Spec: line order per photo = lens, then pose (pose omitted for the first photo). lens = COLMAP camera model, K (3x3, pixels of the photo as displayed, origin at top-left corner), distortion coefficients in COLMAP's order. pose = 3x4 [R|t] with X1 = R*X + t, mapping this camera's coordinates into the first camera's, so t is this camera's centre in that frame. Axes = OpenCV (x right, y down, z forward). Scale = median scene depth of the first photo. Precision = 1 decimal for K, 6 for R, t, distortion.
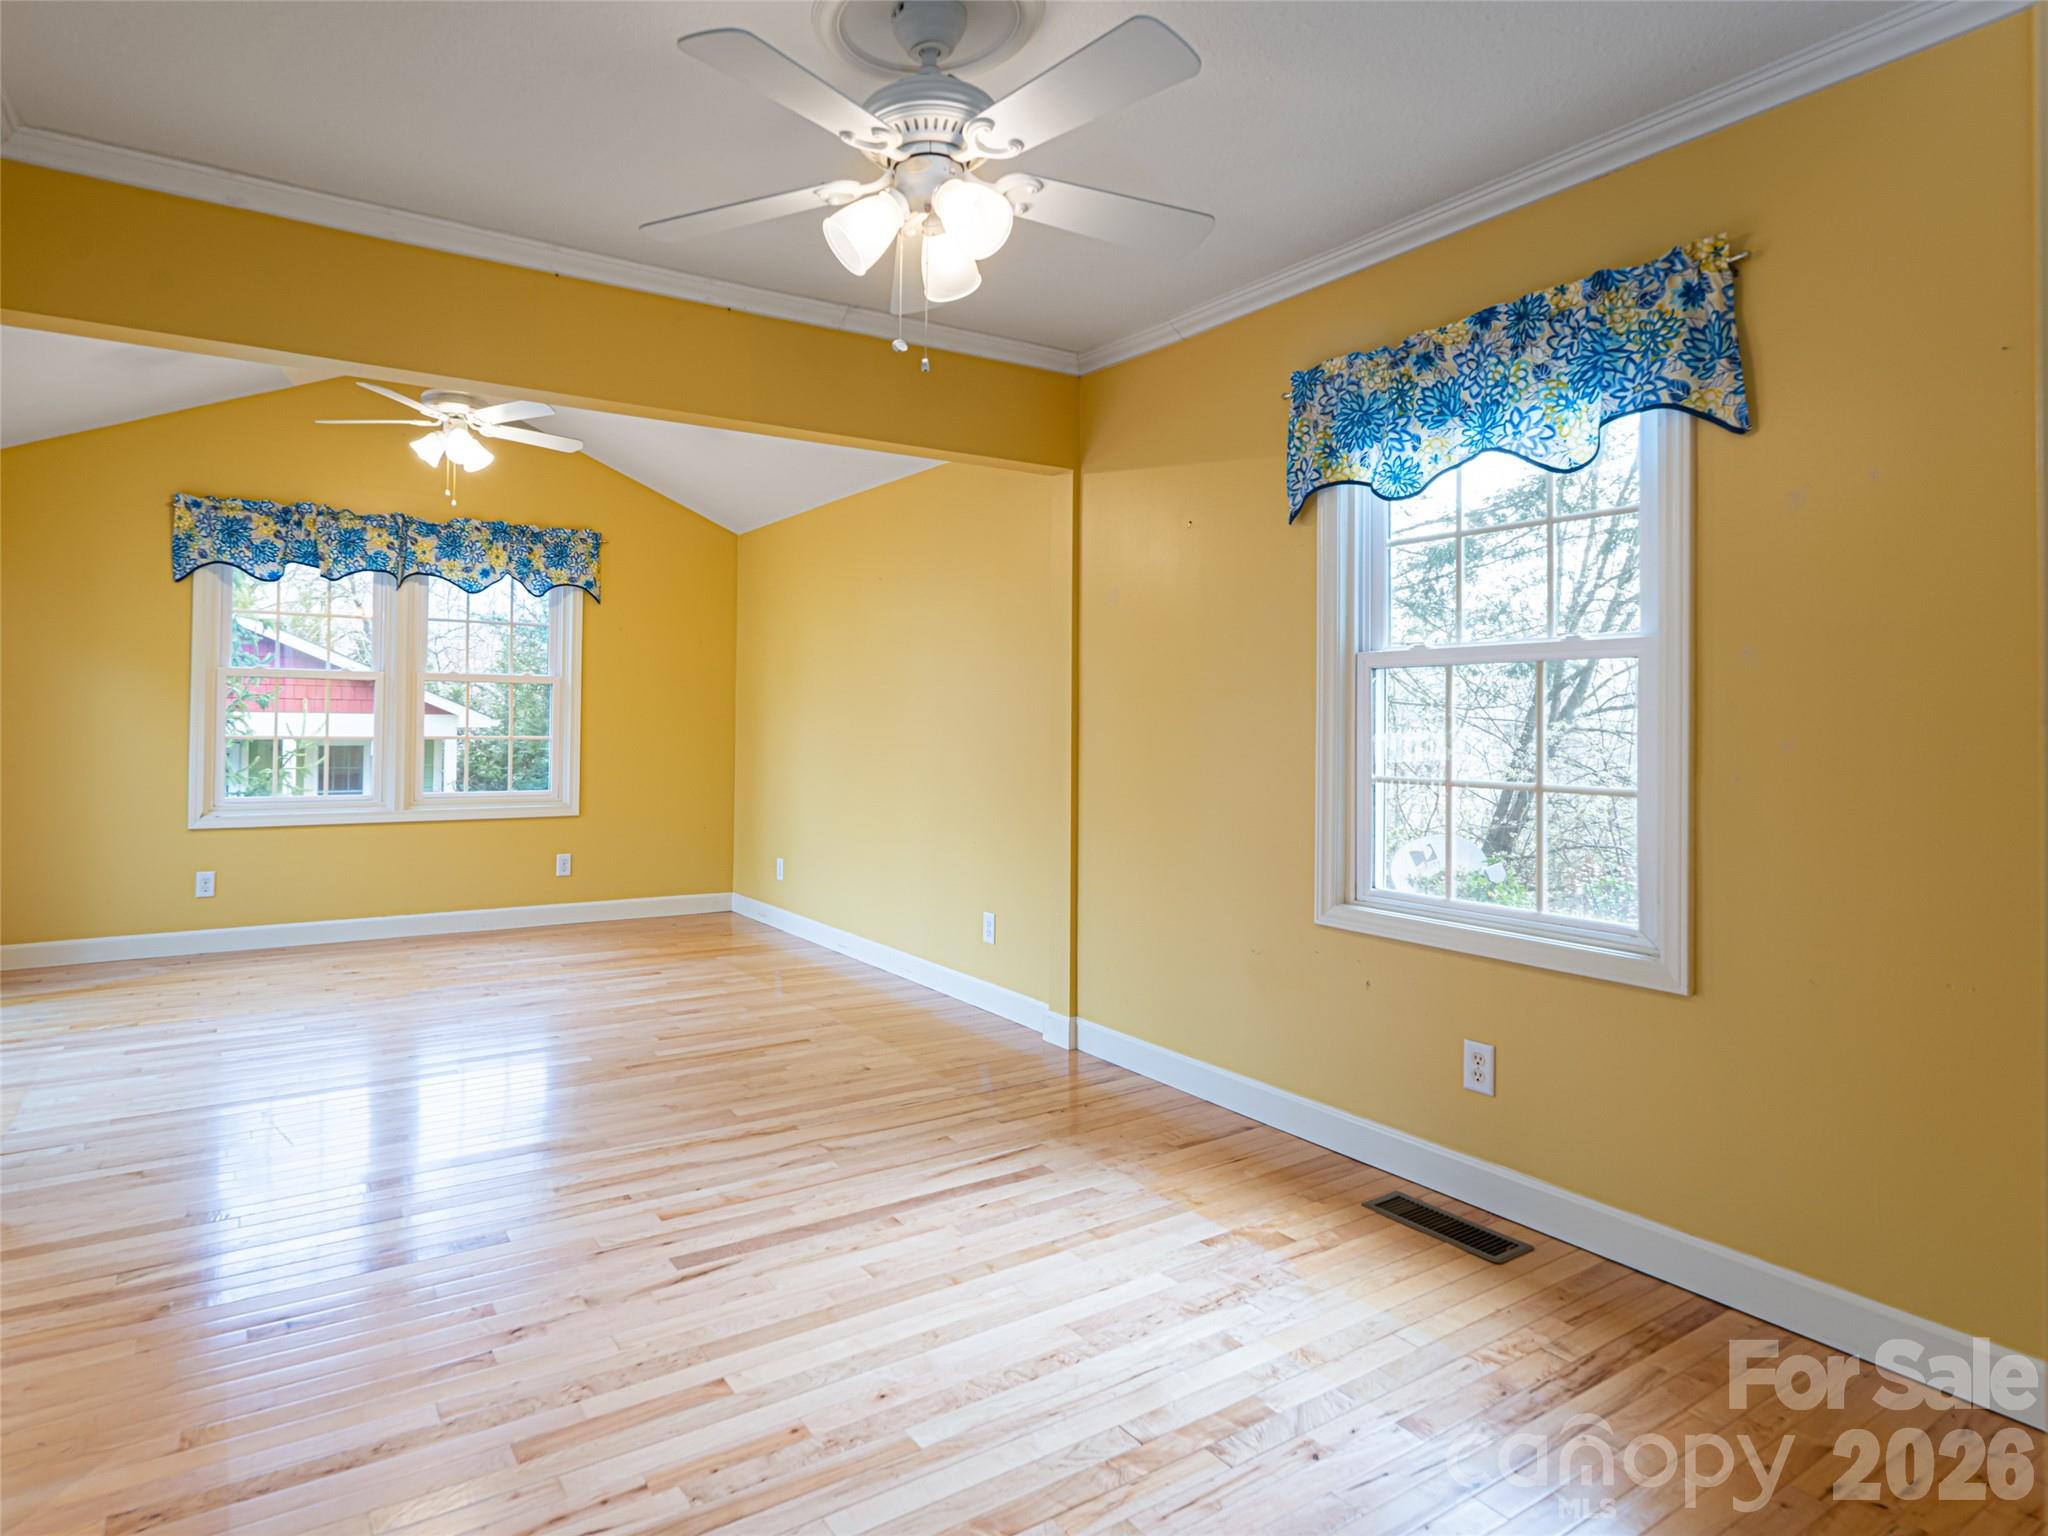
lens RADIAL K [[1097.6, 0, 886.5], [0, 1097.6, 714.5], [0, 0, 1]] dist [-0.002407, -0.000452]
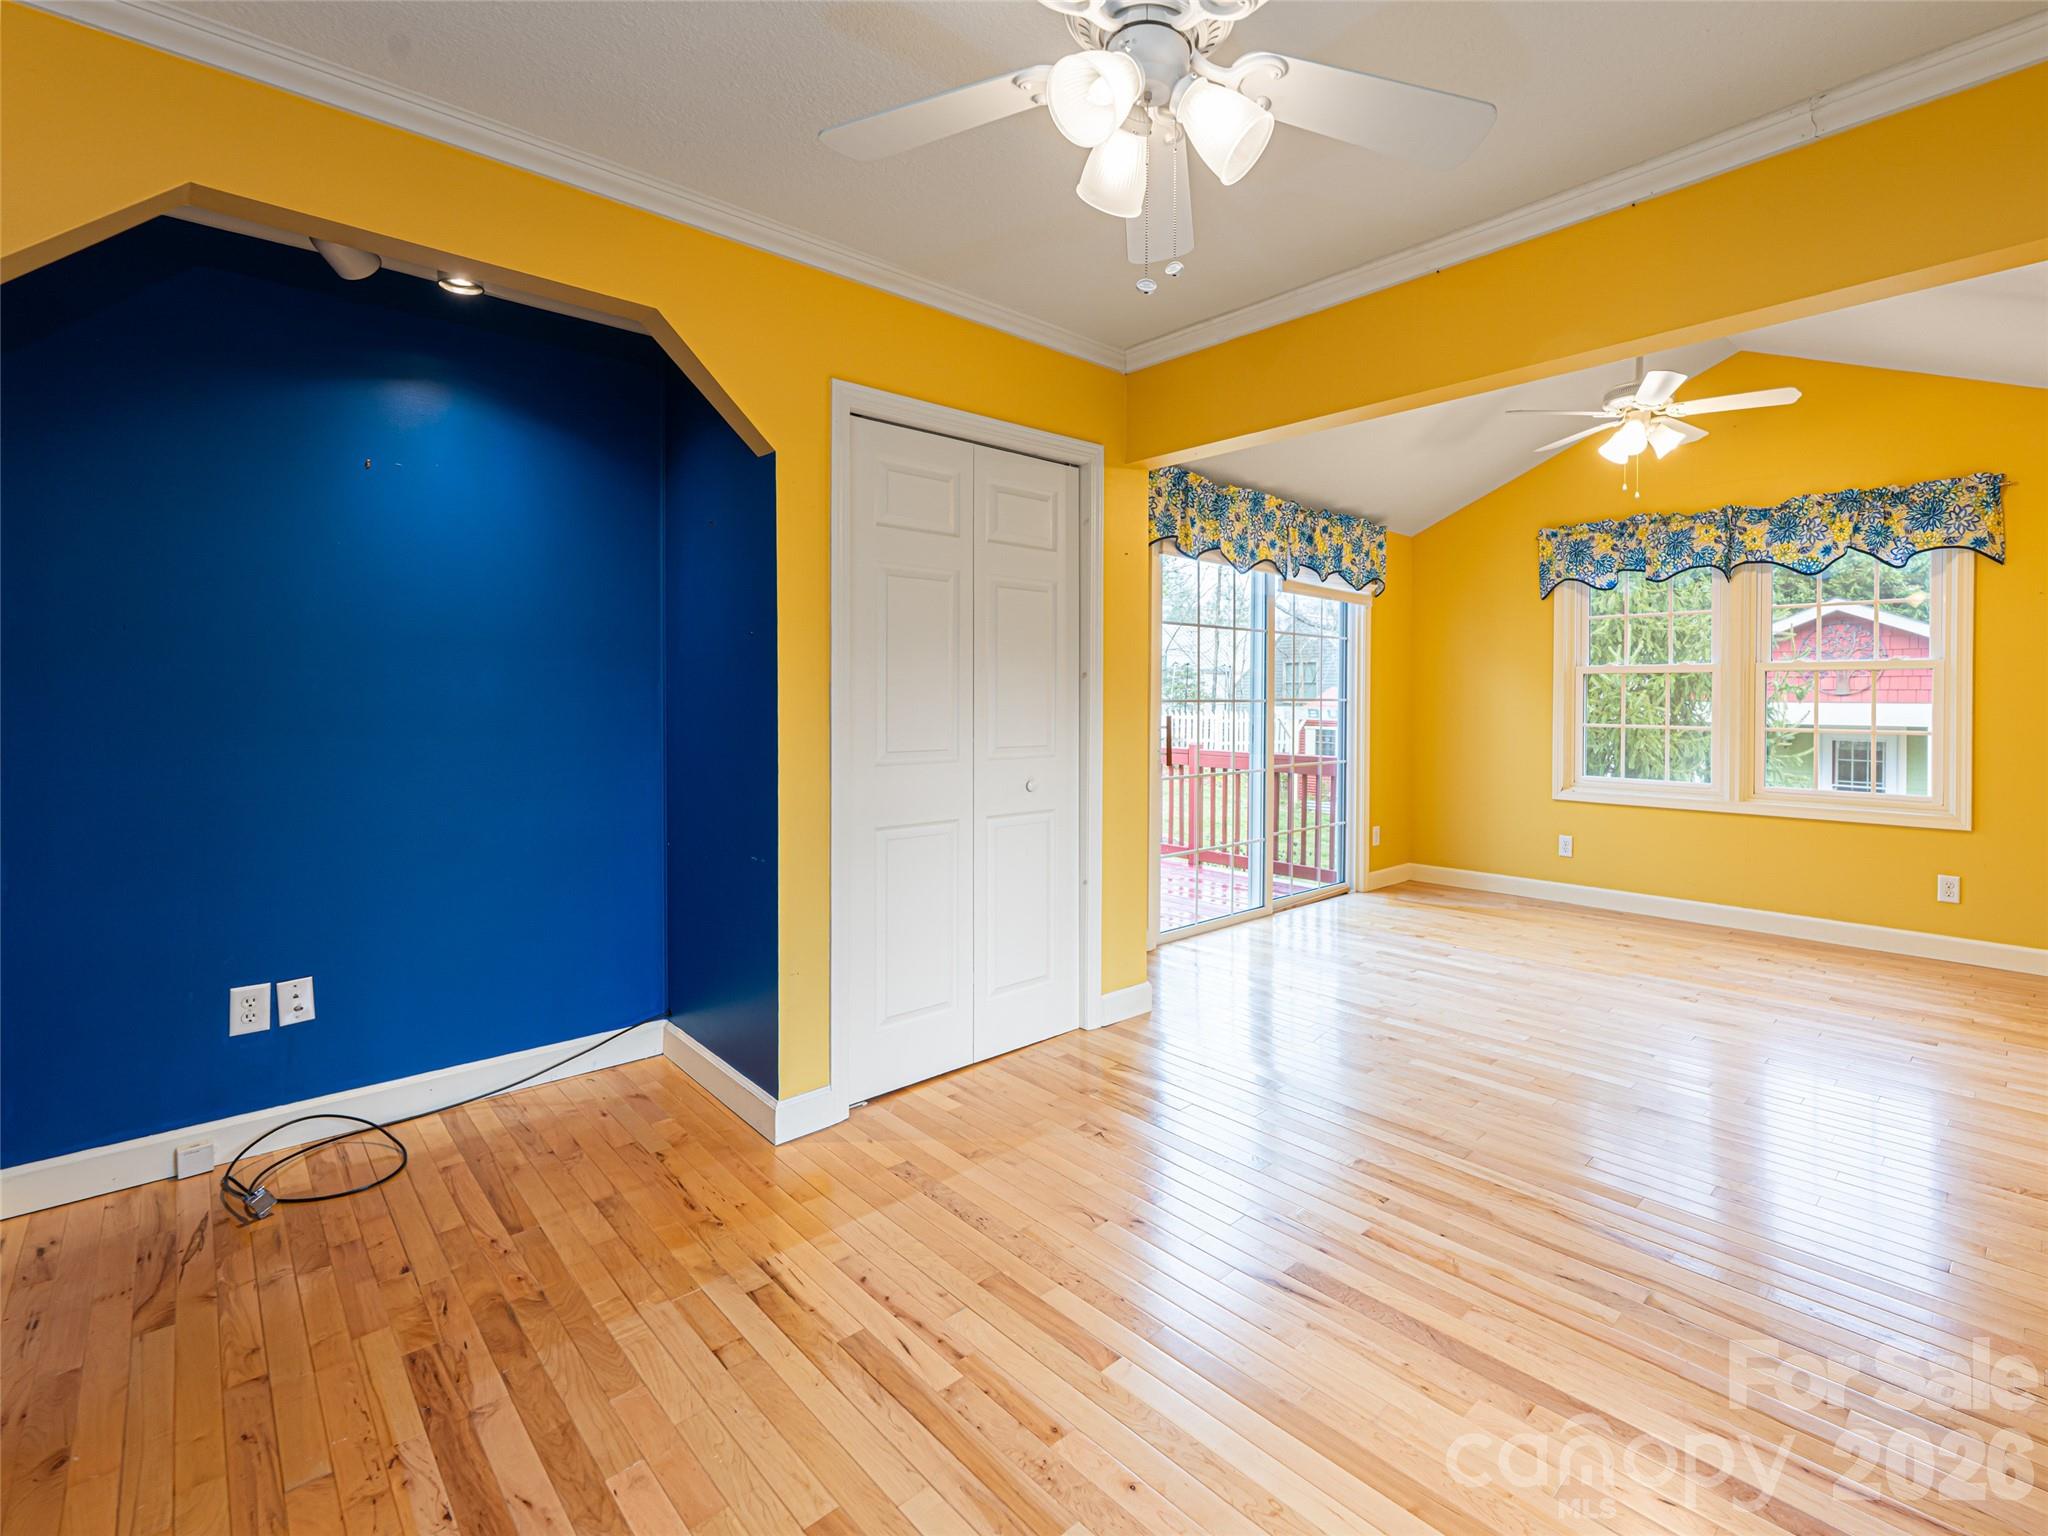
lens RADIAL K [[939.1, 0, 1168.0], [0, 939.1, 705.7], [0, 0, 1]] dist [-0.001496, 0.000268]
pose [[0.283828, -0.000998, -0.958875, 0.239980], [0.001561, 0.999999, -0.000579, -0.000497], [0.958874, -0.001333, 0.283829, 0.270744]]
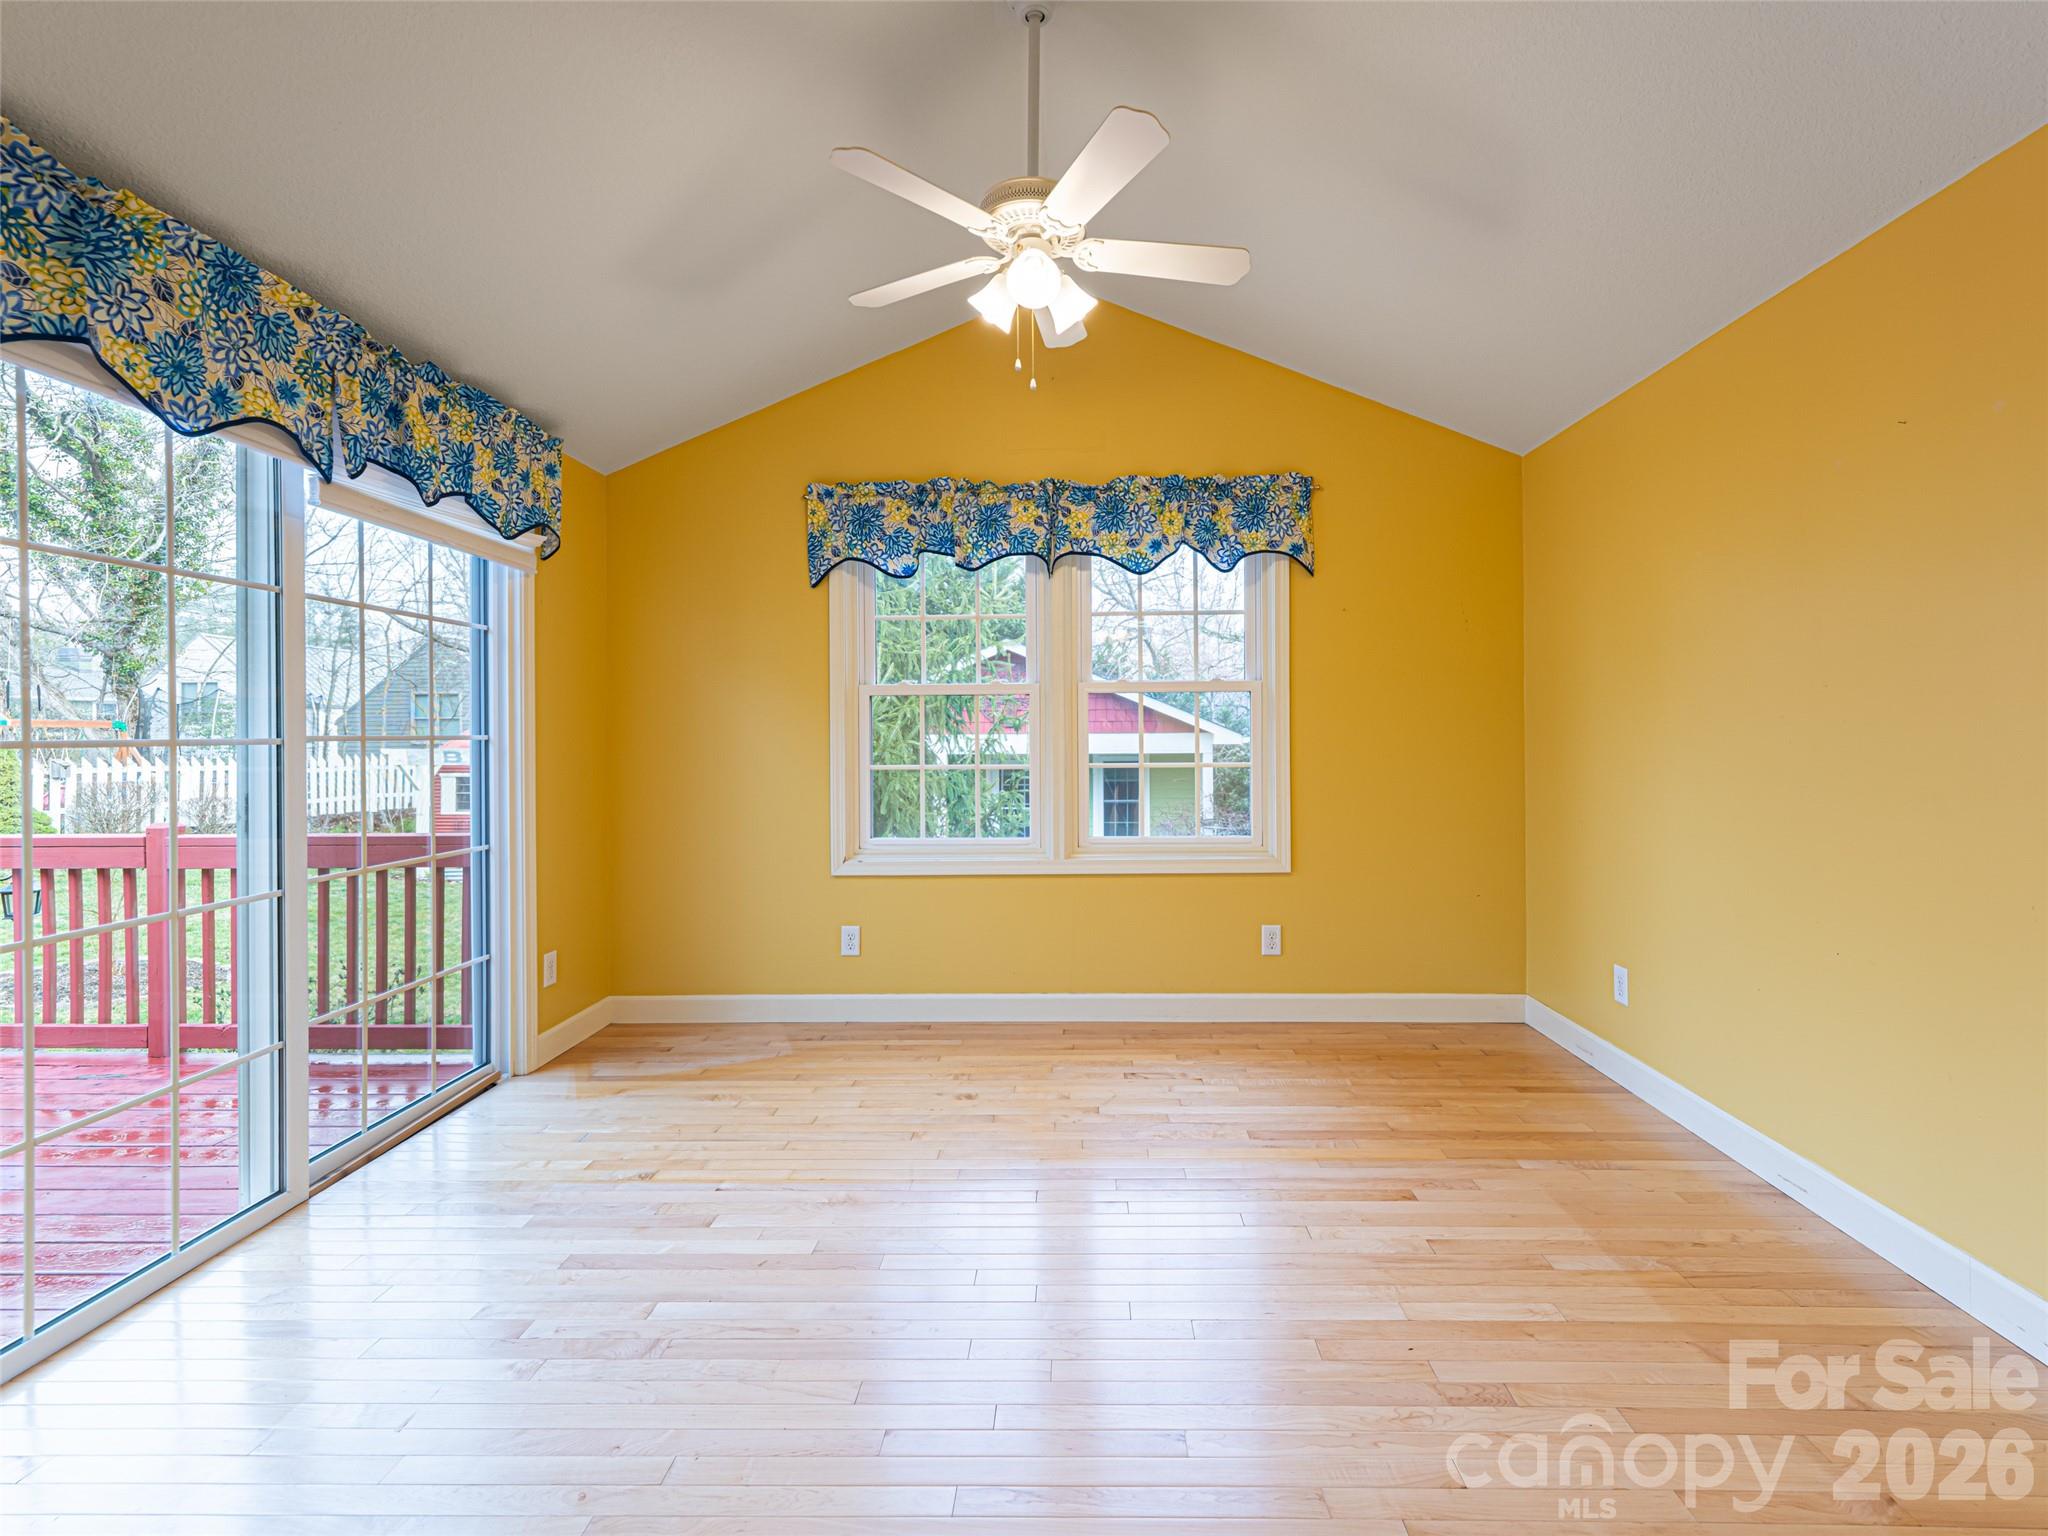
lens RADIAL K [[939.1, 0, 1058.4], [0, 939.1, 729.8], [0, 0, 1]] dist [-0.001496, 0.000268]
pose [[0.846645, -0.020184, -0.531774, -0.090288], [0.020574, 0.999775, -0.005191, -0.001688], [0.531760, -0.006546, 0.846870, 0.449887]]
